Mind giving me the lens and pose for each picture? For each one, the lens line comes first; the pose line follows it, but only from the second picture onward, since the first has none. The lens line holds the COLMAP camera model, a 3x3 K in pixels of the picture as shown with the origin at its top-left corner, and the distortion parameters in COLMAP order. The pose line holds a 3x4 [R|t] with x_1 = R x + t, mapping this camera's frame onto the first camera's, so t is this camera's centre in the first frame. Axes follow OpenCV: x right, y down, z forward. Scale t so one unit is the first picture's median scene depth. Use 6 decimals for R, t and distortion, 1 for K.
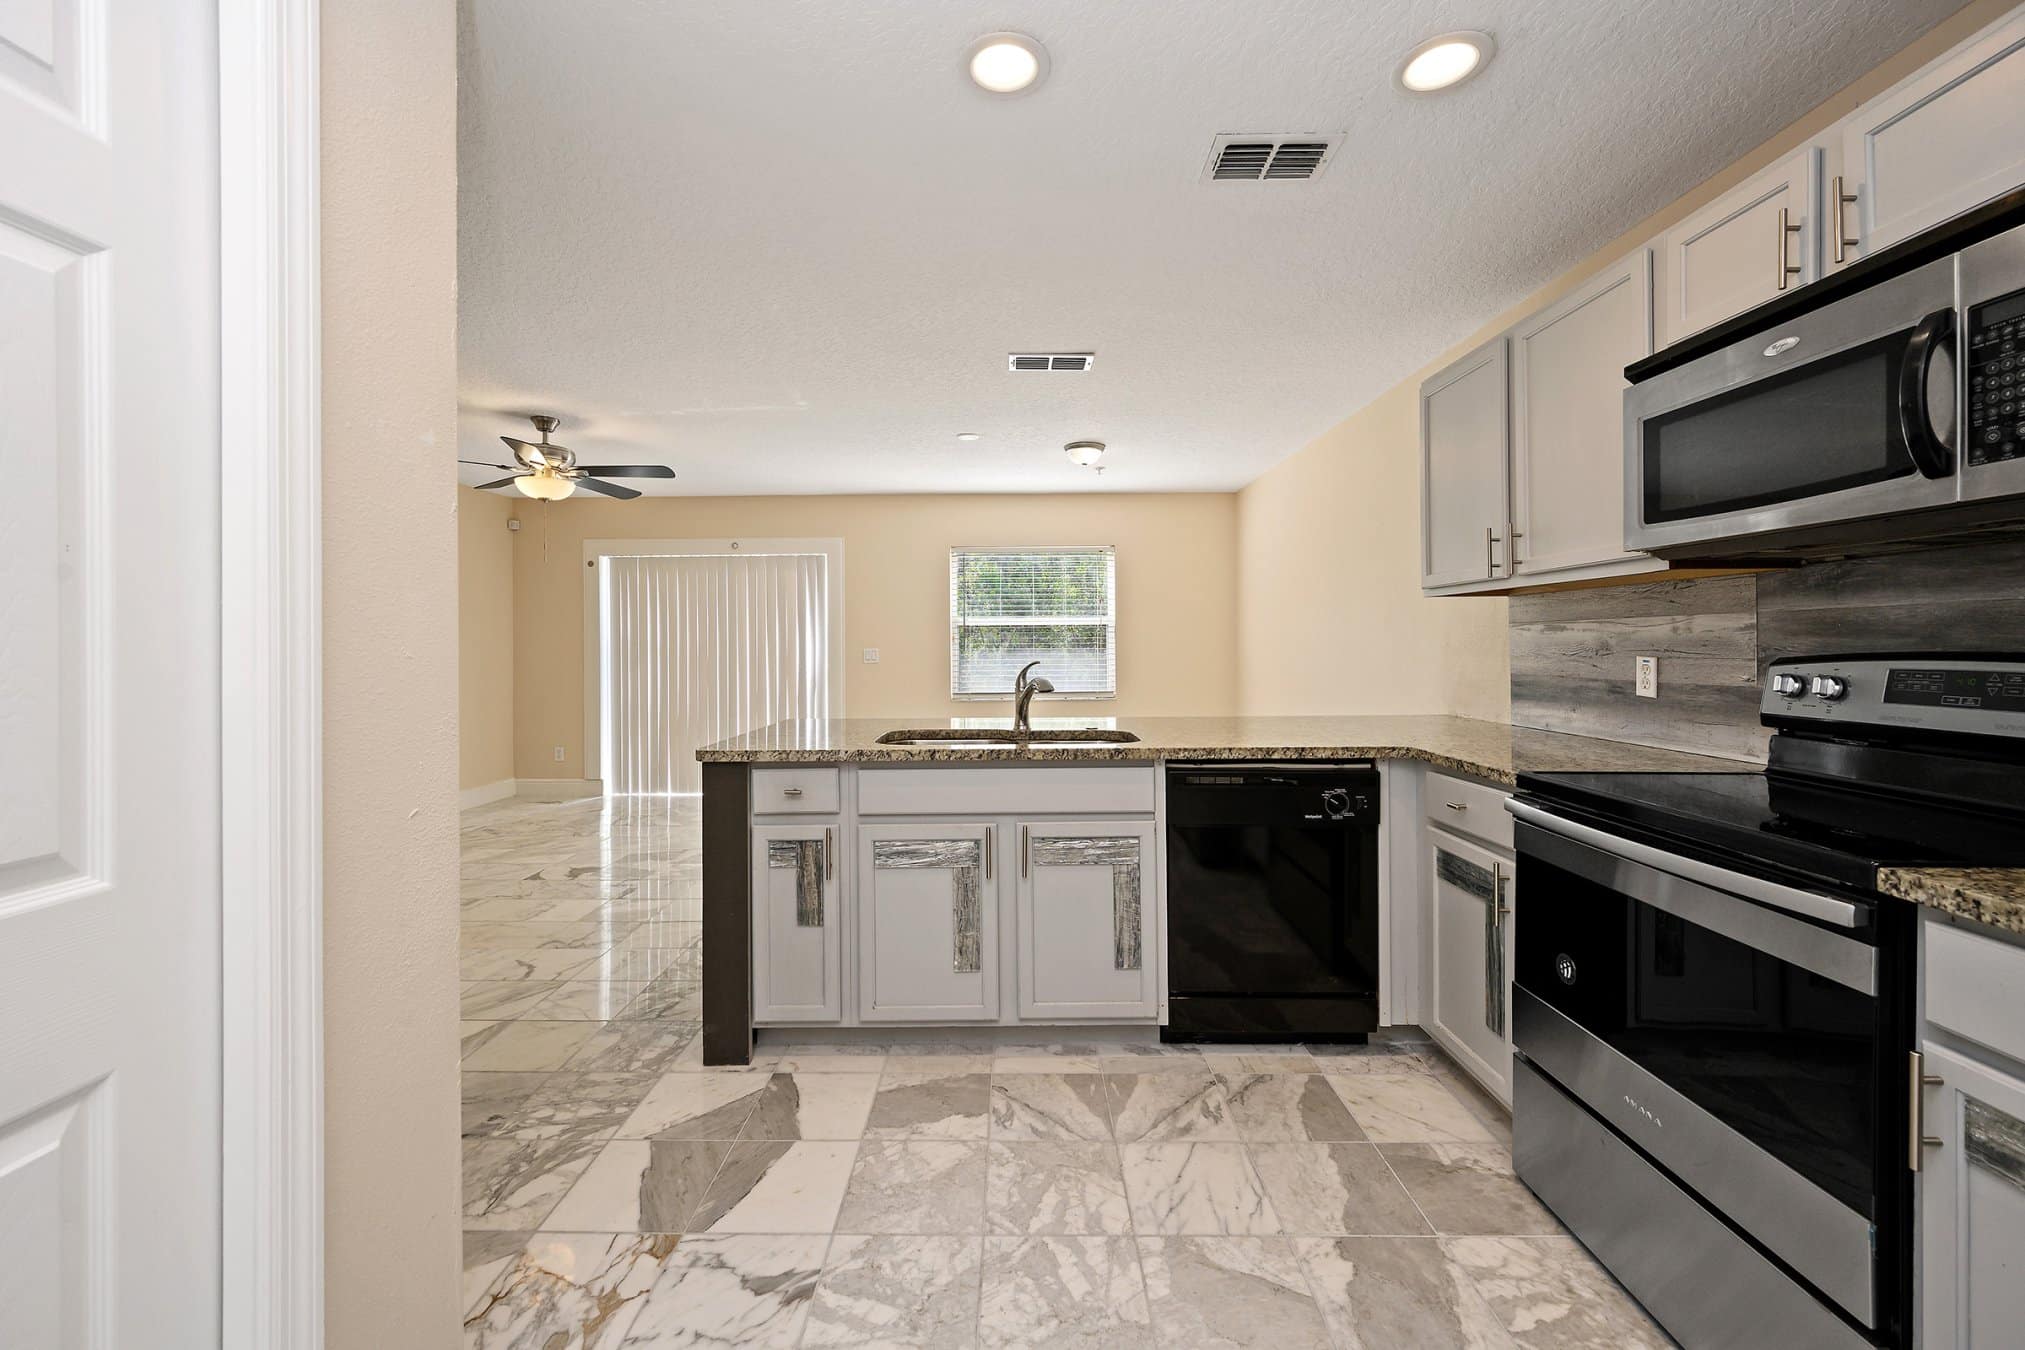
lens RADIAL K [[801.7, 0, 1002.6], [0, 801.7, 628.7], [0, 0, 1]] dist [-0.003260, 0.000436]
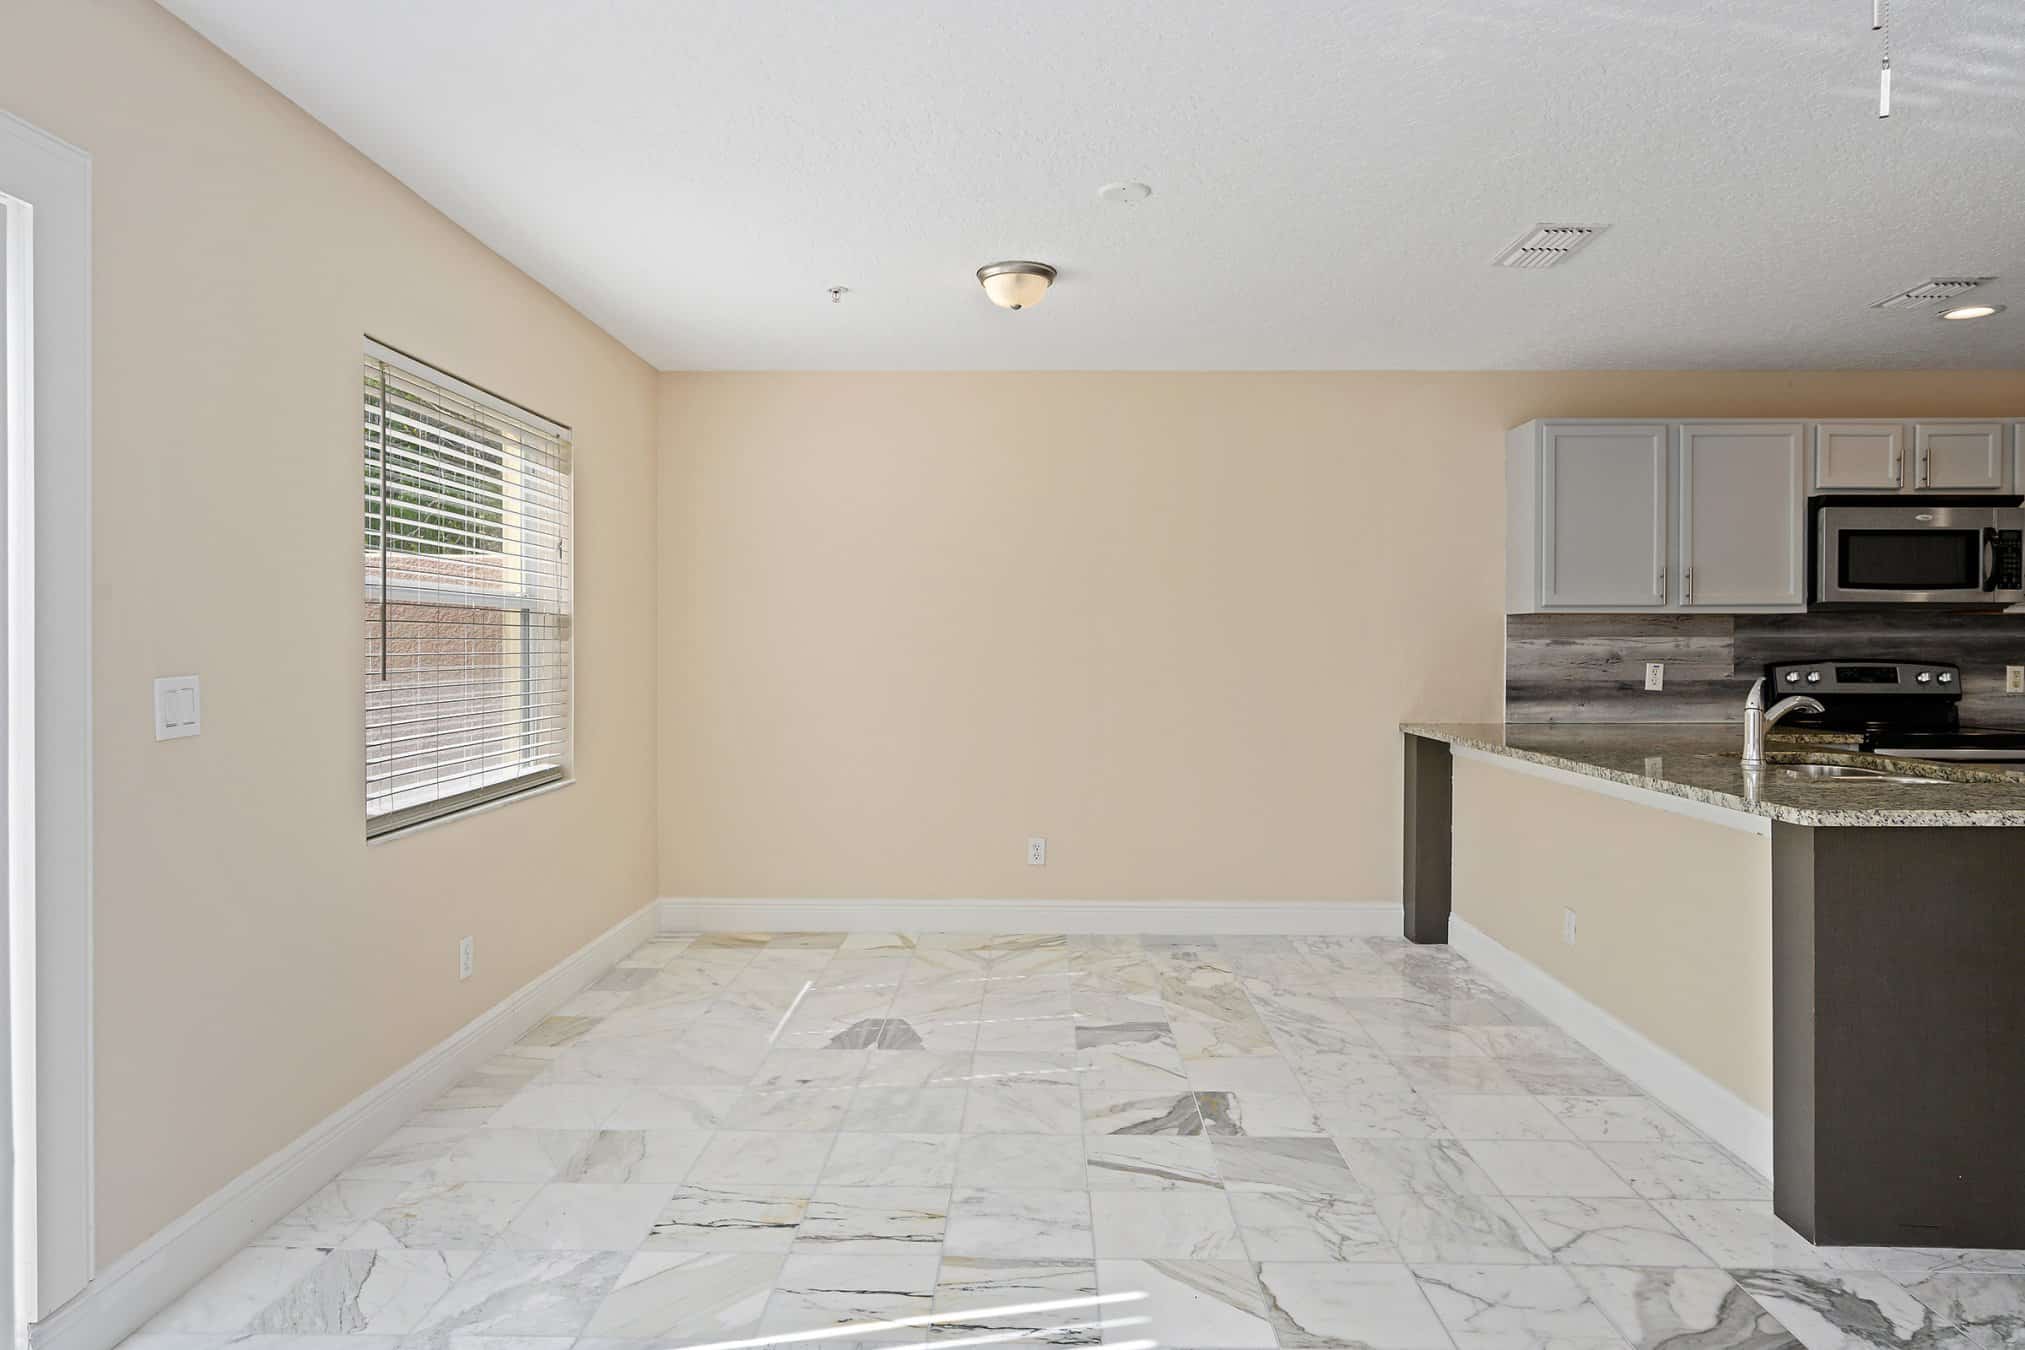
lens RADIAL K [[1219.2, 0, 999.9], [0, 1219.2, 658.1], [0, 0, 1]] dist [-0.013182, 0.006721]
pose [[0.020548, -0.004866, 0.999777, -1.552390], [-0.020093, 0.999784, 0.005279, 0.038782], [-0.999587, -0.020197, 0.020446, 2.259459]]
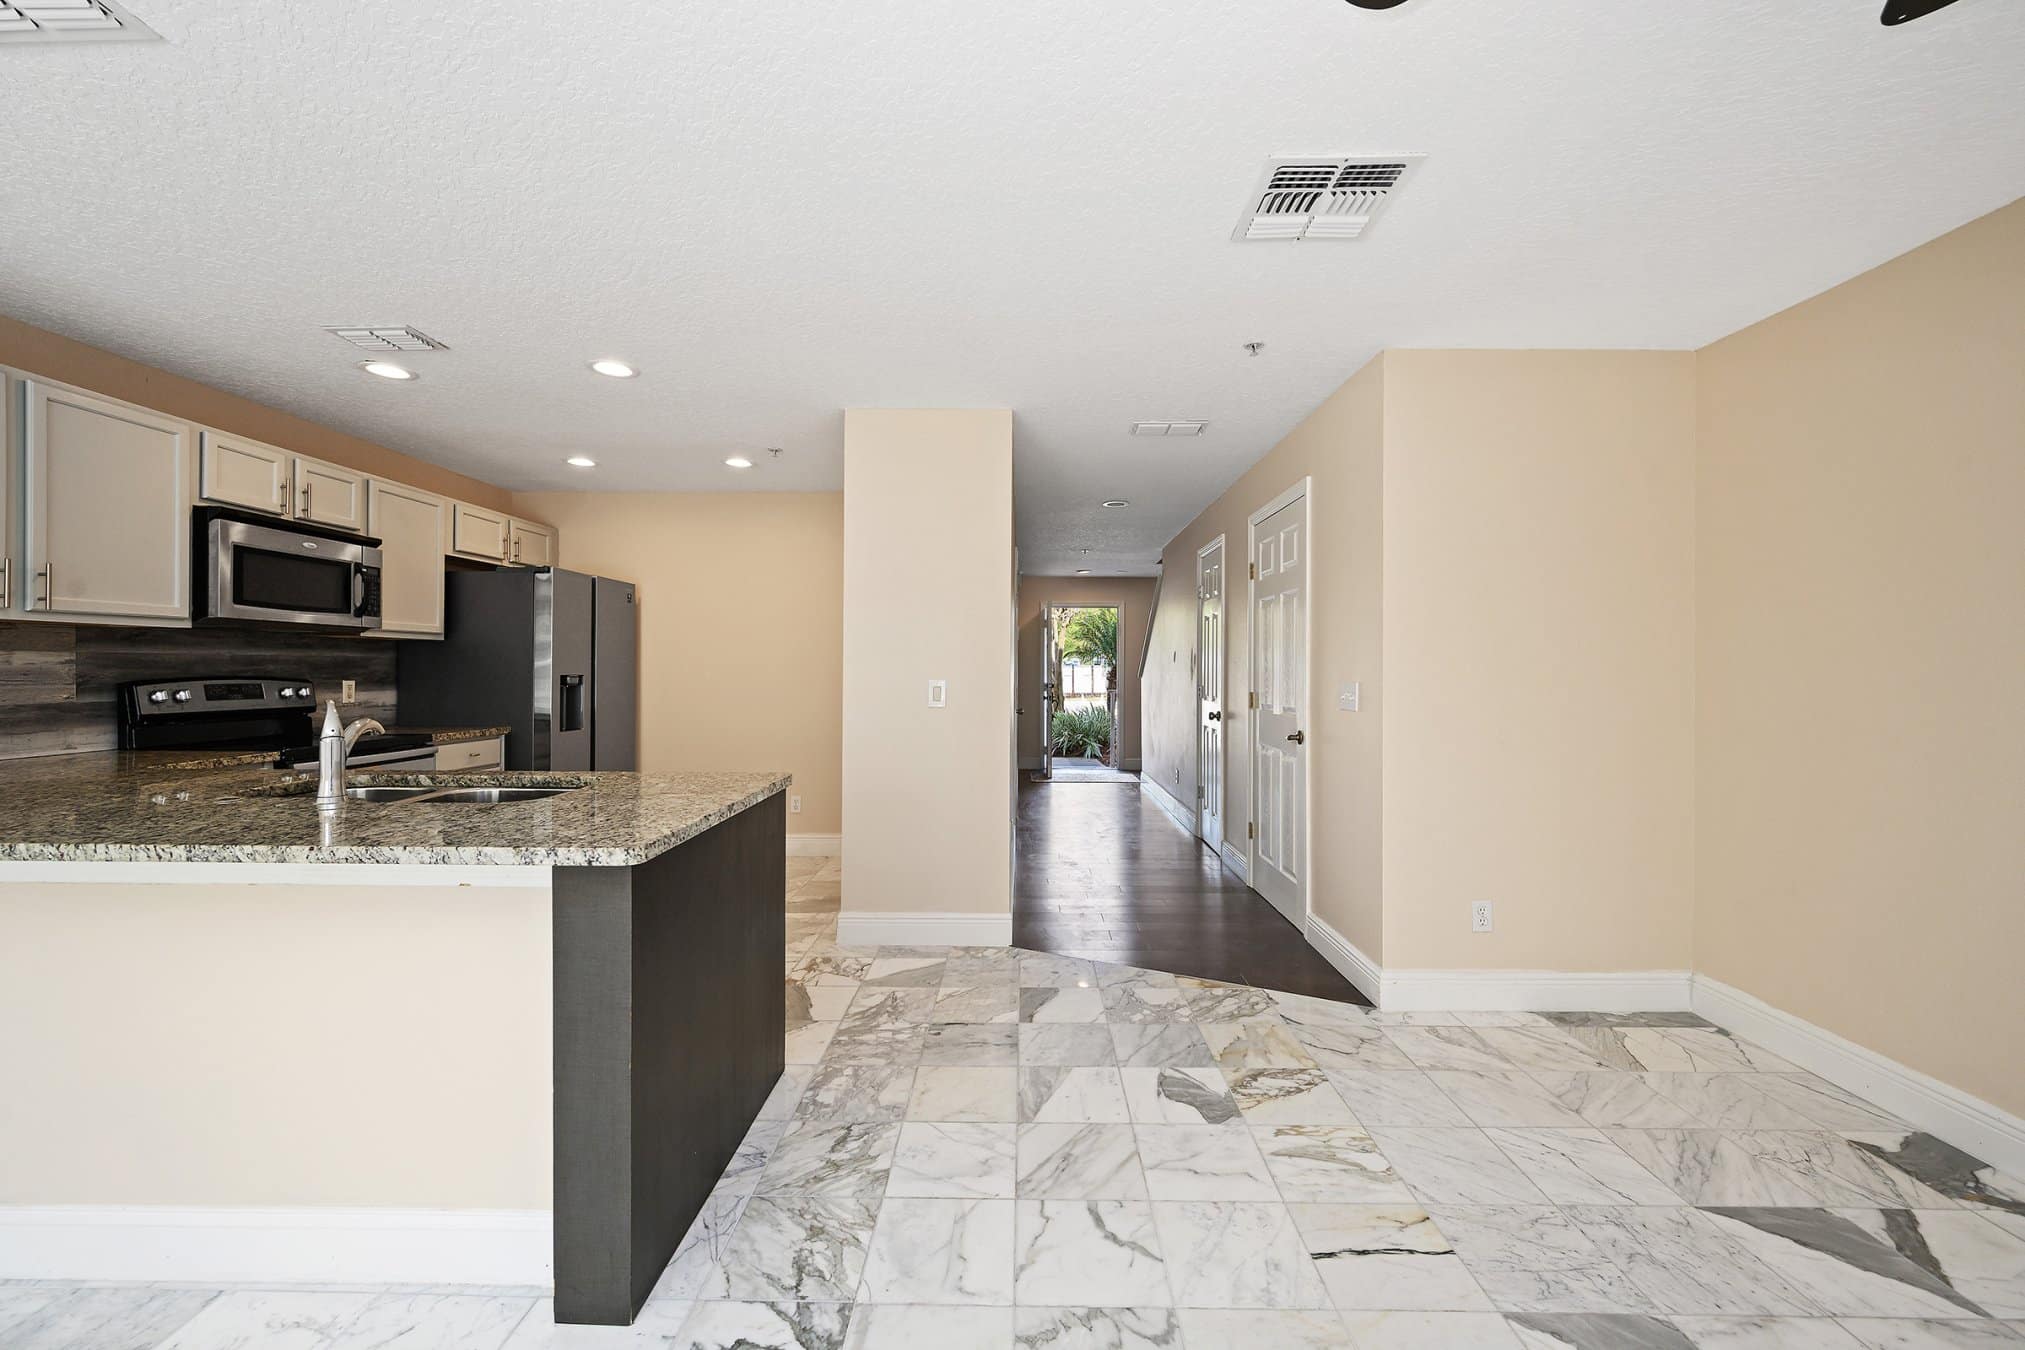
lens RADIAL K [[801.7, 0, 1010.9], [0, 801.7, 667.0], [0, 0, 1]] dist [-0.003260, 0.000436]
pose [[-0.999985, 0.000679, 0.005432, -0.721461], [0.000565, 0.999781, -0.020911, 0.034905], [-0.005445, -0.020908, -0.999767, 2.197267]]
